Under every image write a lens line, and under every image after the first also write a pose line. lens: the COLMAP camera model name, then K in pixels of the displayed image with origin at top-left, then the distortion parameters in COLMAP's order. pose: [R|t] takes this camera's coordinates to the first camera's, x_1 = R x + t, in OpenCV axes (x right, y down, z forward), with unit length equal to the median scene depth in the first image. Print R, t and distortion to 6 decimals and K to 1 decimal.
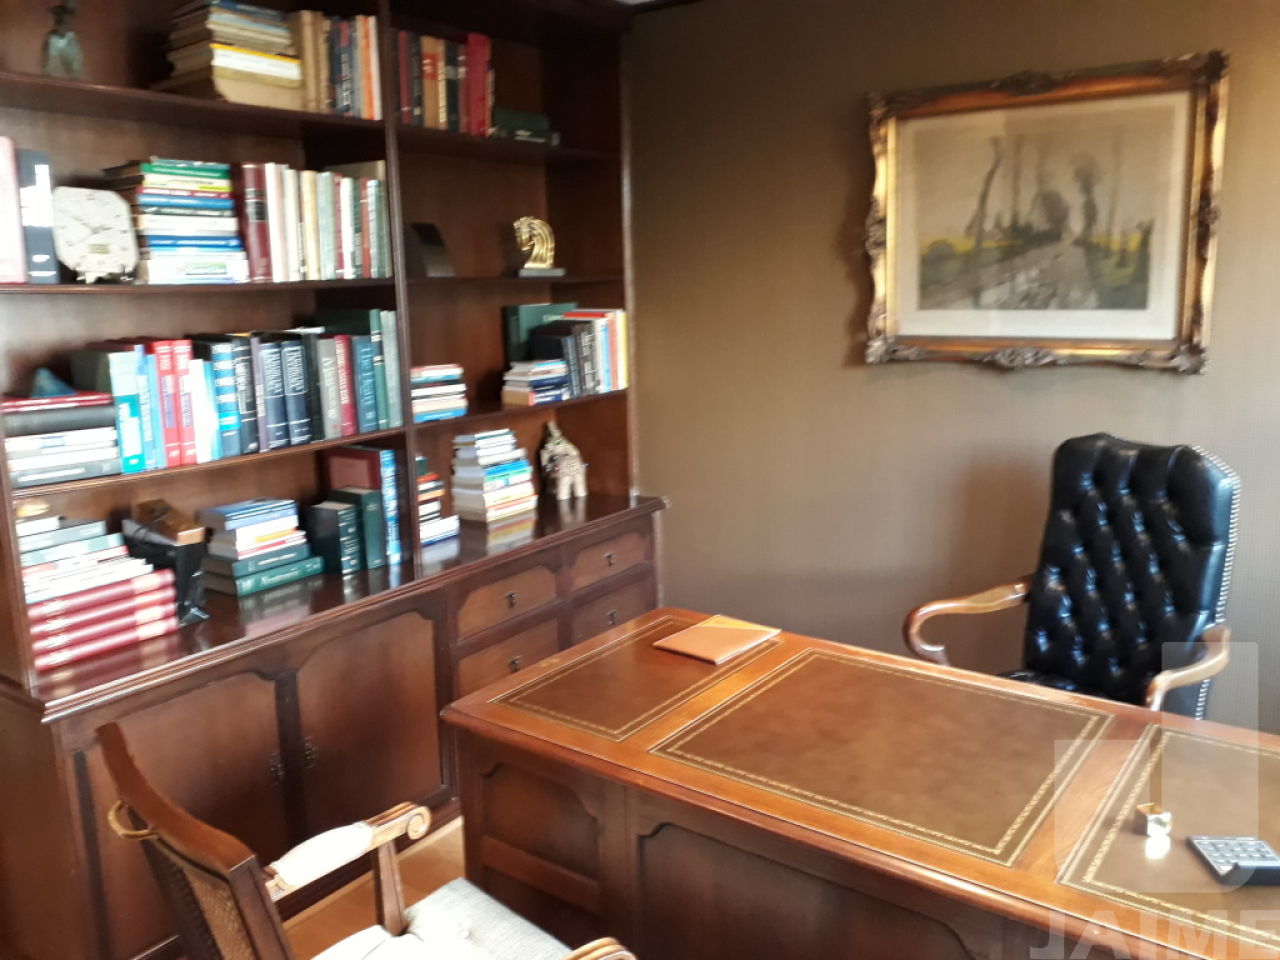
lens RADIAL K [[1006.8, 0, 640.0], [0, 1006.8, 480.0], [0, 0, 1]] dist [0.052693, -0.108354]
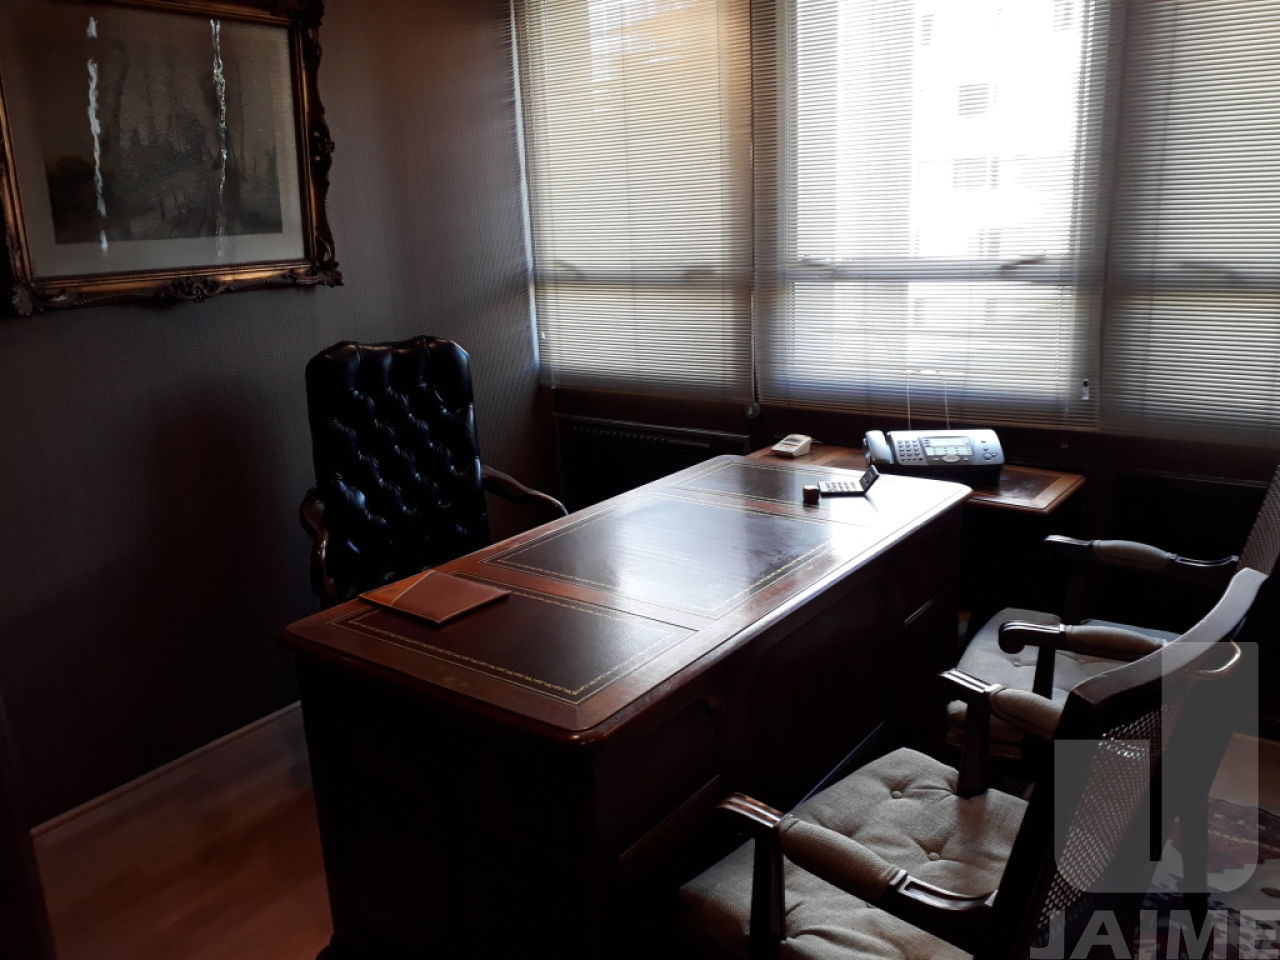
lens RADIAL K [[1031.3, 0, 640.0], [0, 1031.3, 480.0], [0, 0, 1]] dist [0.090604, -0.170139]
pose [[-0.004143, -0.235919, 0.971764, -0.654080], [0.230633, 0.945348, 0.230489, -0.087196], [-0.973032, 0.225076, 0.050494, 0.637564]]
